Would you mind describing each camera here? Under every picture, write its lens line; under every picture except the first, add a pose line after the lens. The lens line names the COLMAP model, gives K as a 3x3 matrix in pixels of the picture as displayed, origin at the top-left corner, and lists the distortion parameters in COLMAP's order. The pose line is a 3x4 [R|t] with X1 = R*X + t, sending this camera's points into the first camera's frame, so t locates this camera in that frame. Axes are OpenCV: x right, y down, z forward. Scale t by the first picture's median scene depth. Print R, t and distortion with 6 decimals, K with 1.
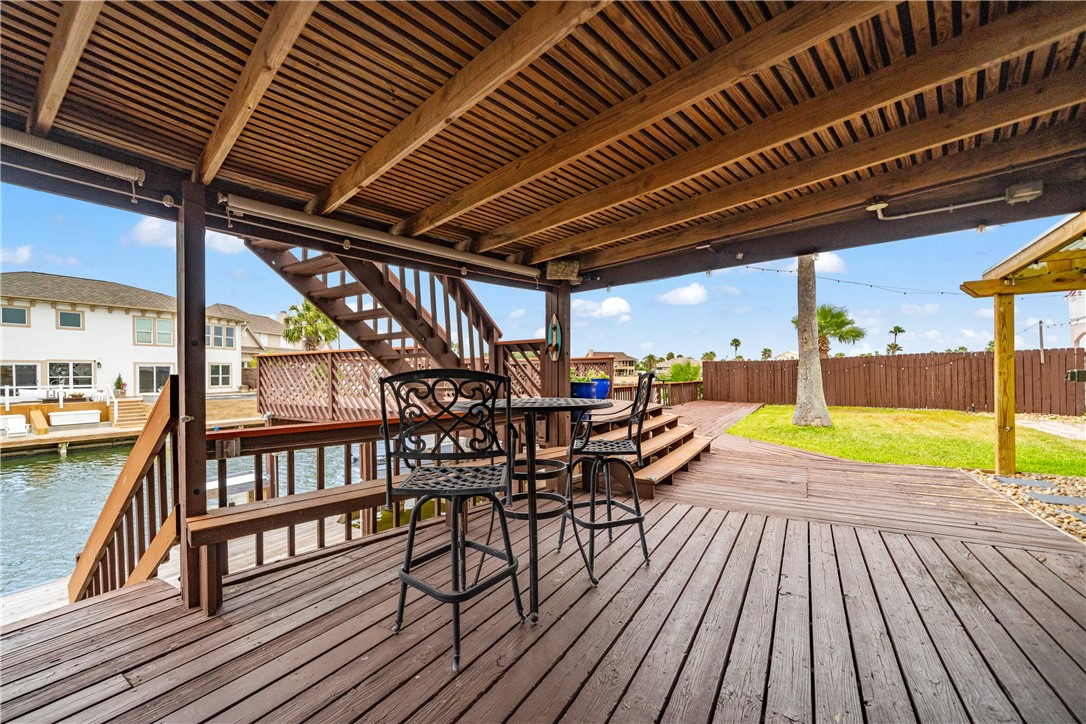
lens RADIAL K [[429.3, 0, 537.9], [0, 429.3, 377.8], [0, 0, 1]] dist [-0.001123, -0.000262]
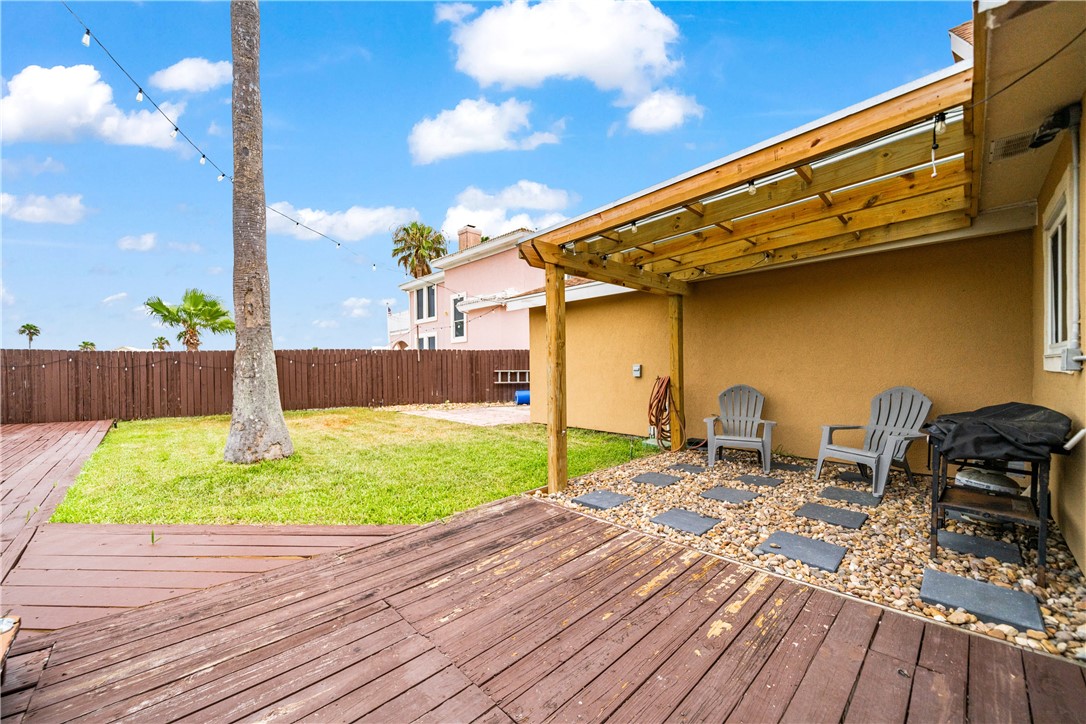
lens RADIAL K [[413.3, 0, 541.1], [0, 413.3, 367.2], [0, 0, 1]] dist [-0.000800, -0.000121]
pose [[0.243004, 0.008652, 0.969987, 0.134919], [0.015146, 0.999804, -0.012712, 0.001542], [-0.969907, 0.017780, 0.242825, 0.350099]]
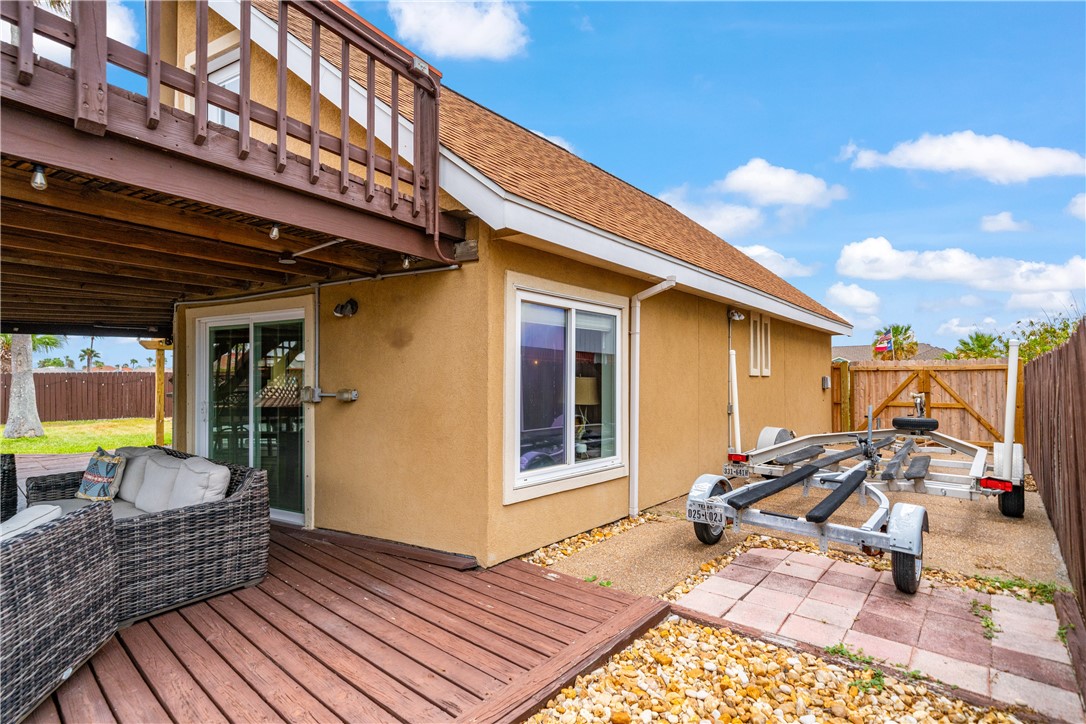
lens RADIAL K [[519.2, 0, 541.8], [0, 519.2, 364.5], [0, 0, 1]] dist [-0.001523, -0.000203]
pose [[0.158929, 0.036448, 0.986617, -0.356754], [0.009348, 0.999218, -0.038420, -0.011615], [-0.987246, 0.015329, 0.158464, -0.406278]]
